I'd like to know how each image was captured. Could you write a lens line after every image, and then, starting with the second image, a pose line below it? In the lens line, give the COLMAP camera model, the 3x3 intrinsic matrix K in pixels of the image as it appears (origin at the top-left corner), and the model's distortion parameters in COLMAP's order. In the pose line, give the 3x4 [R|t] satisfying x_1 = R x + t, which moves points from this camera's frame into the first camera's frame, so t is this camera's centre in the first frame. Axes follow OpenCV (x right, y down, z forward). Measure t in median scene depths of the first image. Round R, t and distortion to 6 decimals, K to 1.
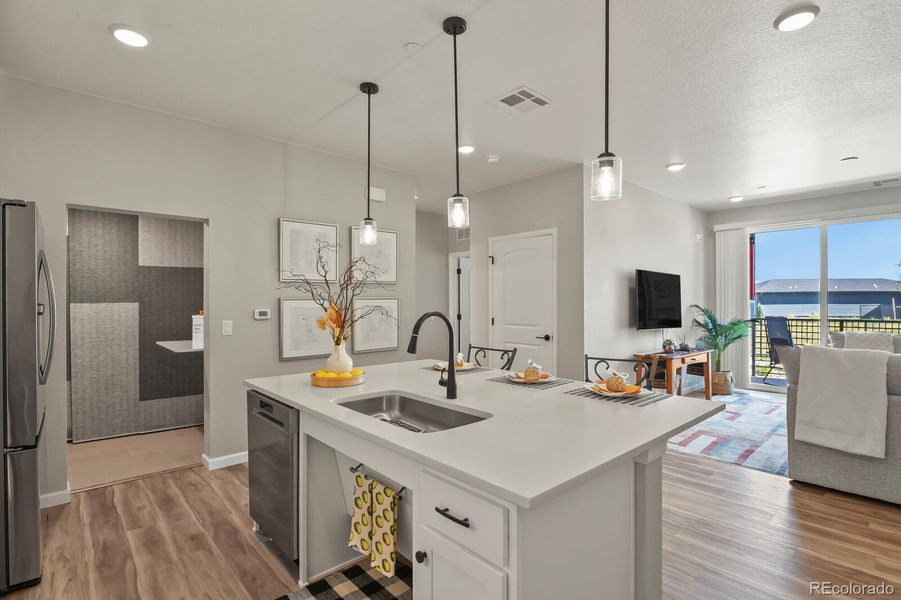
lens RADIAL K [[436.8, 0, 455.9], [0, 436.8, 301.3], [0, 0, 1]] dist [-0.001323, -0.003674]
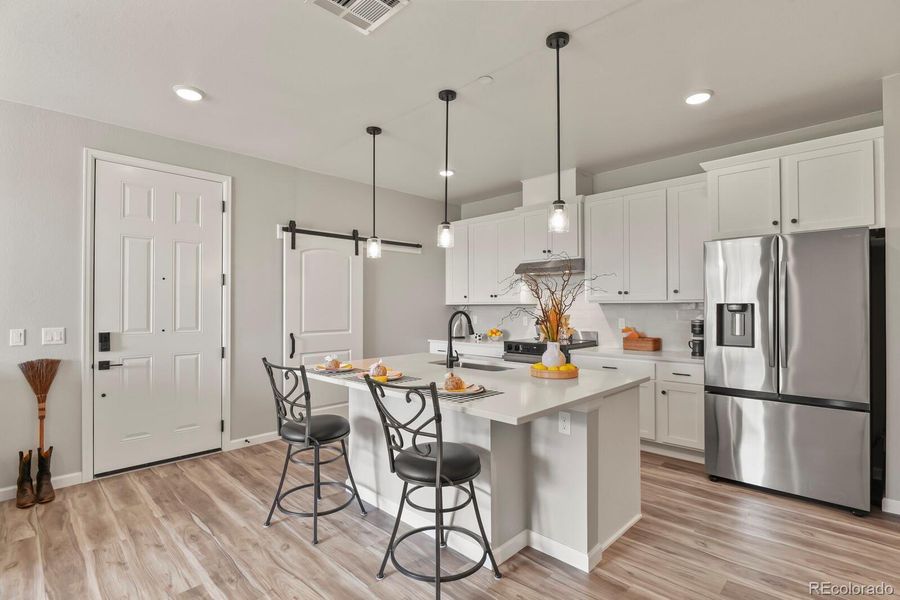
lens RADIAL K [[436.3, 0, 448.7], [0, 436.3, 303.1], [0, 0, 1]] dist [-0.001323, -0.003674]
pose [[-0.998700, 0.006859, -0.050515, 0.030371], [0.007508, 0.999892, -0.012655, 0.006051], [0.050423, -0.013017, -0.998643, 1.090539]]
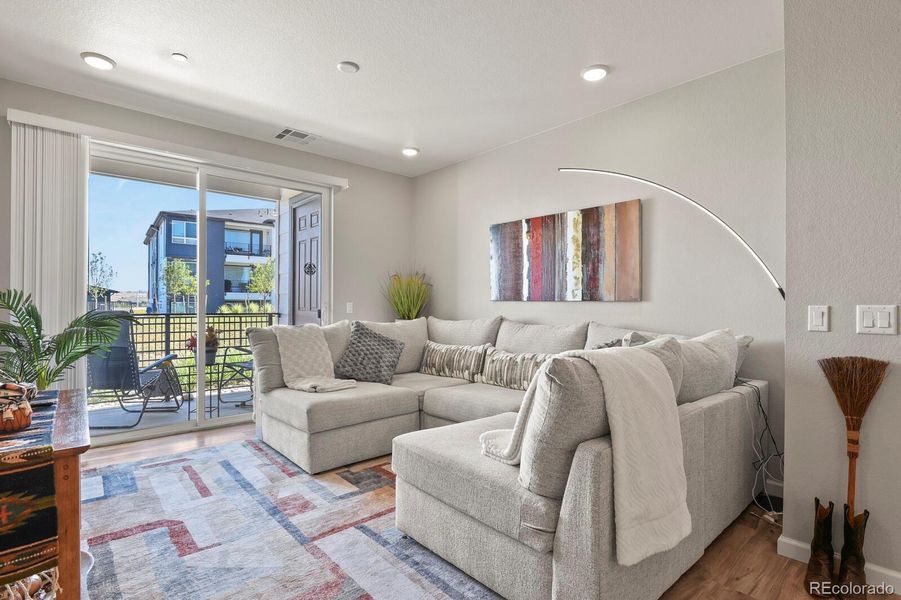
lens RADIAL K [[440.3, 0, 451.8], [0, 440.3, 303.3], [0, 0, 1]] dist [-0.014157, 0.000574]
pose [[0.011361, 0.003419, 0.999930, 0.214676], [-0.009003, 0.999954, -0.003317, 0.033976], [-0.999895, -0.008965, 0.011391, 0.764713]]
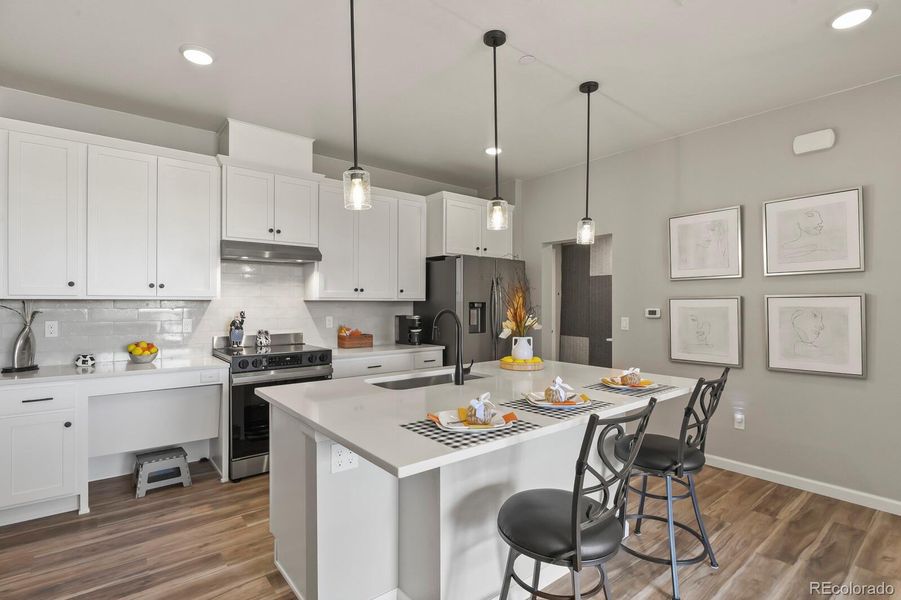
lens RADIAL K [[436.8, 0, 455.0], [0, 436.8, 305.3], [0, 0, 1]] dist [-0.001323, -0.003674]
pose [[-0.058671, 0.008492, -0.998241, 0.498168], [0.003828, 0.999958, 0.008281, 0.000302], [0.998270, -0.003336, -0.058701, 0.457718]]
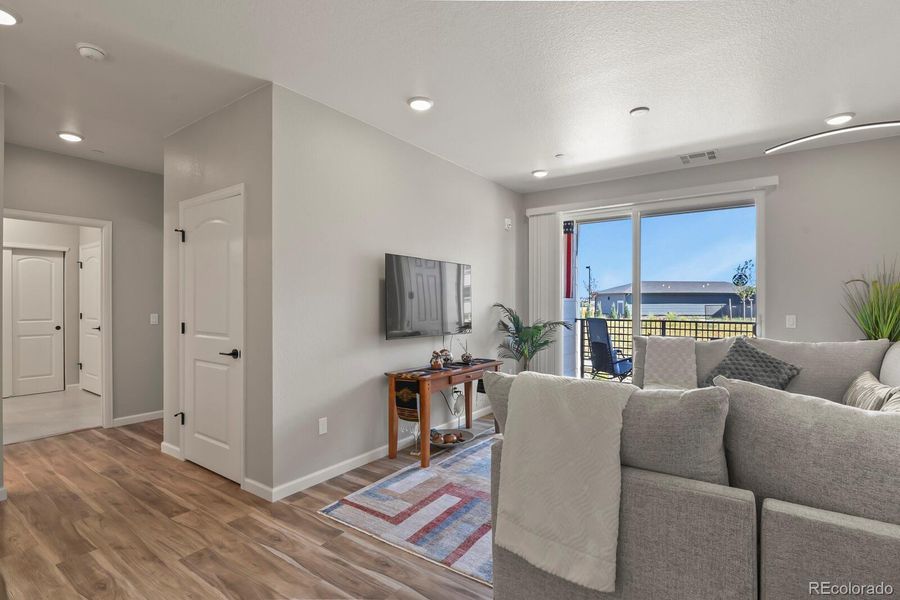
lens RADIAL K [[436.3, 0, 453.4], [0, 436.3, 301.6], [0, 0, 1]] dist [-0.001323, -0.003674]
pose [[0.977080, 0.003430, 0.212845, 0.392955], [-0.004022, 0.999989, 0.002350, 0.003177], [-0.212835, -0.003152, 0.977083, 0.301249]]
